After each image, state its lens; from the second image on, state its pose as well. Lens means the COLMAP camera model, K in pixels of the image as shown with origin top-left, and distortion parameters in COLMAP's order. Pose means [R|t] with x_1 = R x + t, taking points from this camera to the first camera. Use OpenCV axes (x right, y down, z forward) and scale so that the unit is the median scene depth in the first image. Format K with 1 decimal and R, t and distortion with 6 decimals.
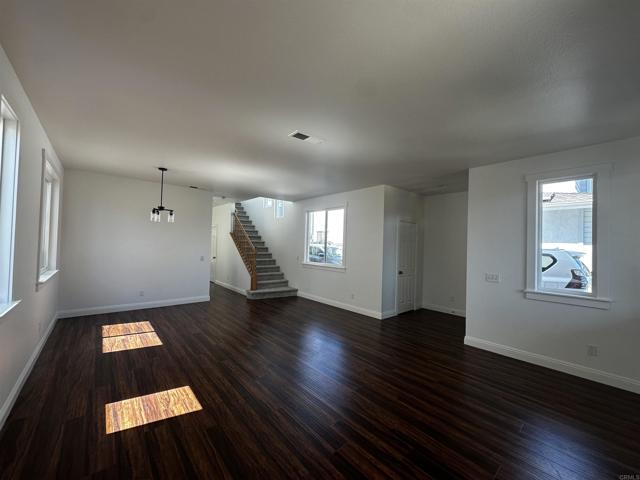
lens RADIAL K [[255.4, 0, 317.6], [0, 255.4, 241.6], [0, 0, 1]] dist [-0.000757, -0.000181]
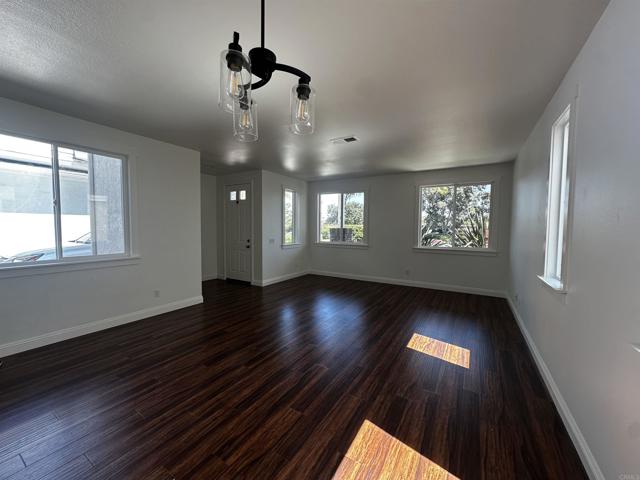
lens RADIAL K [[255.4, 0, 317.6], [0, 255.4, 241.6], [0, 0, 1]] dist [-0.000757, -0.000181]
pose [[-0.308753, -0.084708, 0.947363, -1.272106], [-0.038573, 0.996322, 0.076514, 0.005692], [-0.950360, -0.012919, -0.310885, 1.541114]]
